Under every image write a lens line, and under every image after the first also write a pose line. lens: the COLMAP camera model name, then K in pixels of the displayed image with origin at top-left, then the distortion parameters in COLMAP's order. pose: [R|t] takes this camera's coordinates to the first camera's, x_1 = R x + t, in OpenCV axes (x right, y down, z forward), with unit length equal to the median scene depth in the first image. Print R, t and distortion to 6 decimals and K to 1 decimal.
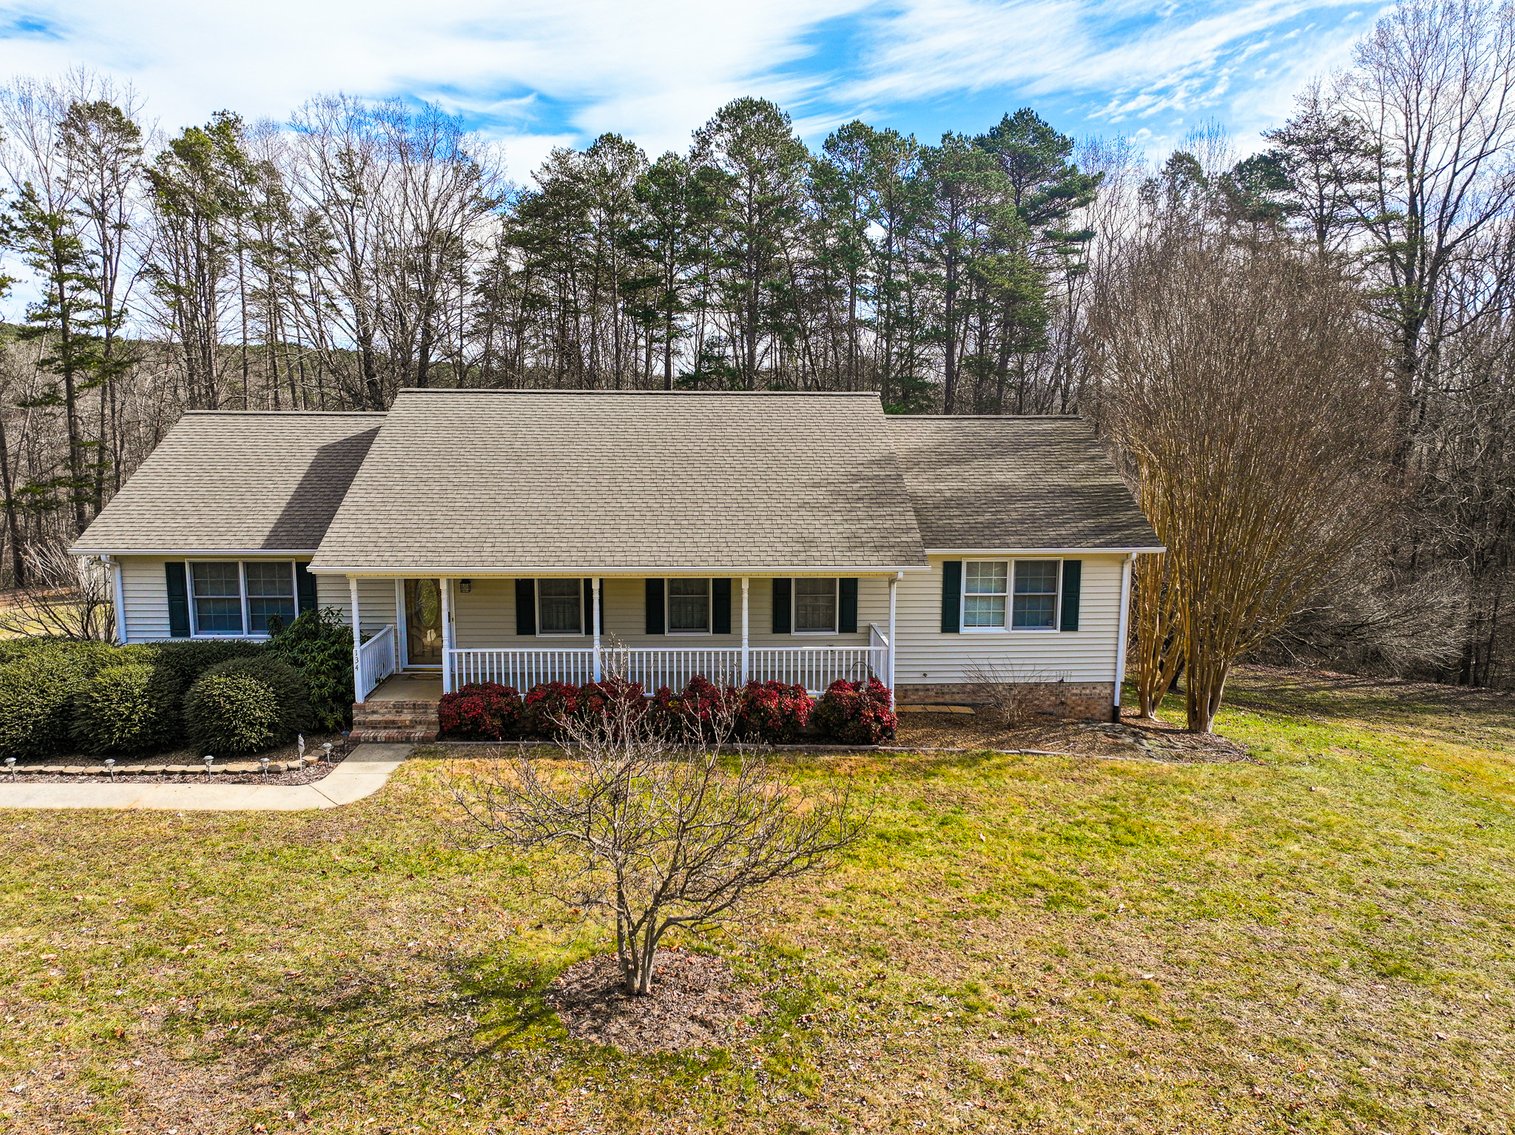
lens RADIAL K [[1056.0, 0, 755.1], [0, 1056.0, 566.0], [0, 0, 1]] dist [0.002312, 0.010092]
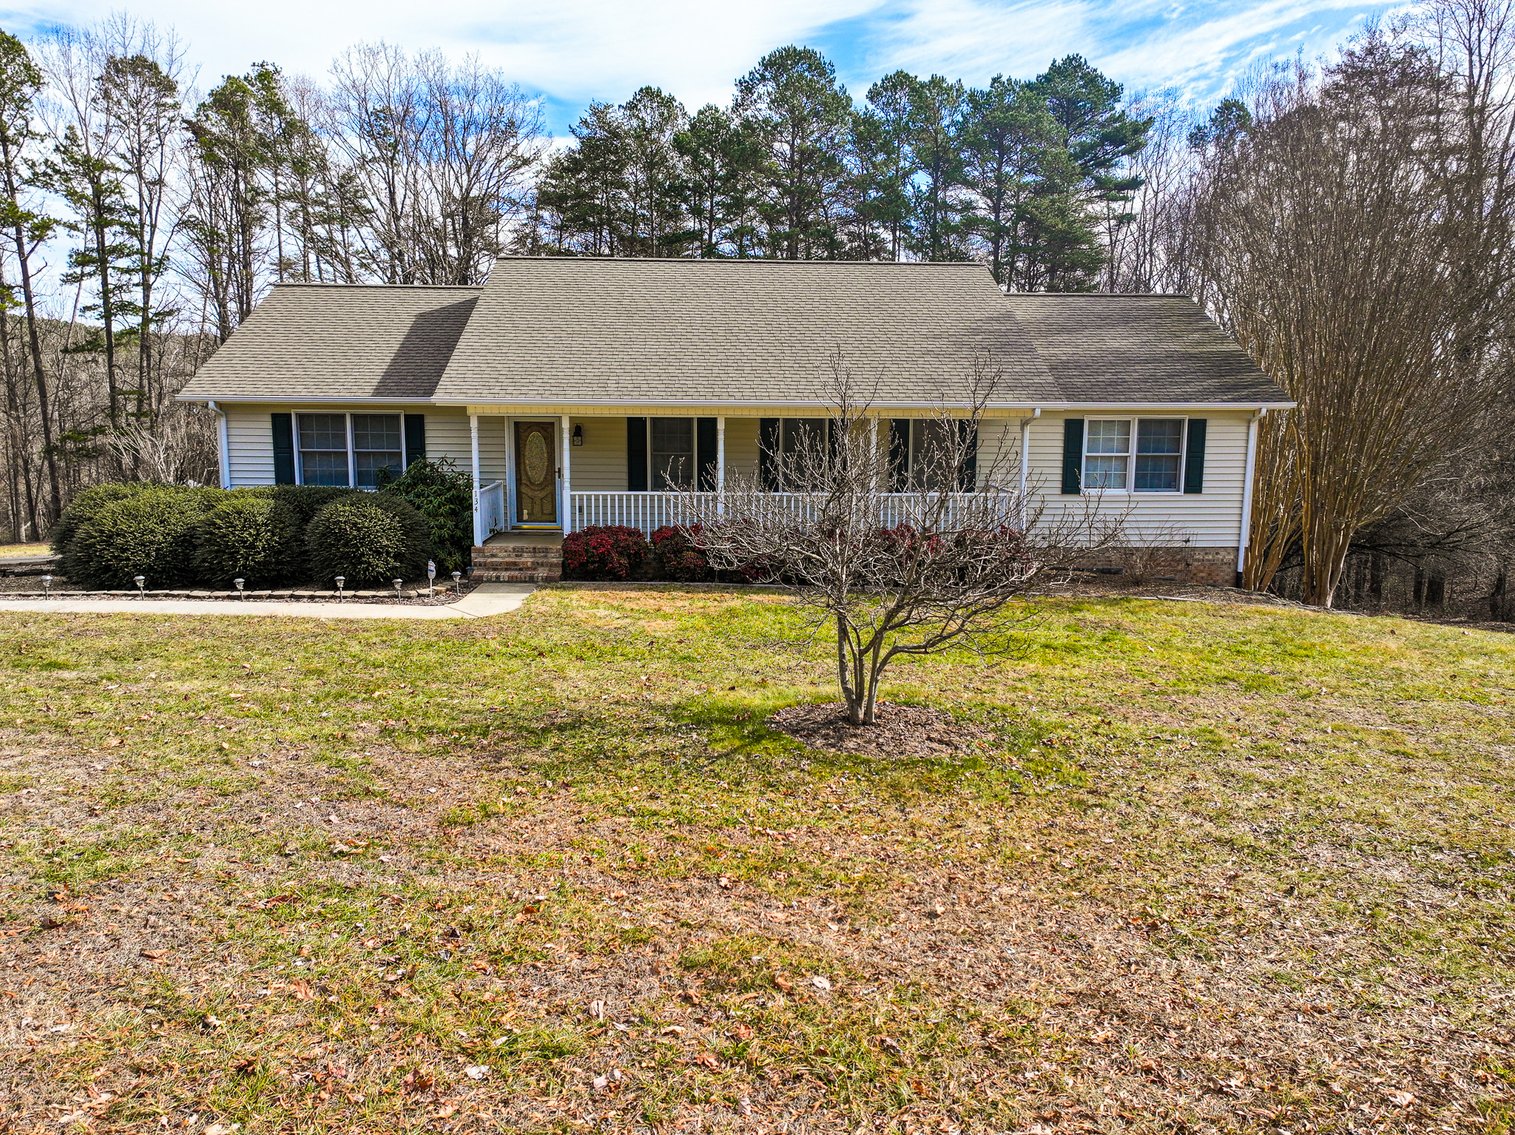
lens RADIAL K [[1056.0, 0, 754.0], [0, 1056.0, 565.7], [0, 0, 1]] dist [0.002312, 0.010092]
pose [[0.999977, 0.002792, -0.006240, -0.099670], [-0.002793, 0.999996, -0.000121, 0.128787], [0.006240, 0.000138, 0.999981, 0.024318]]
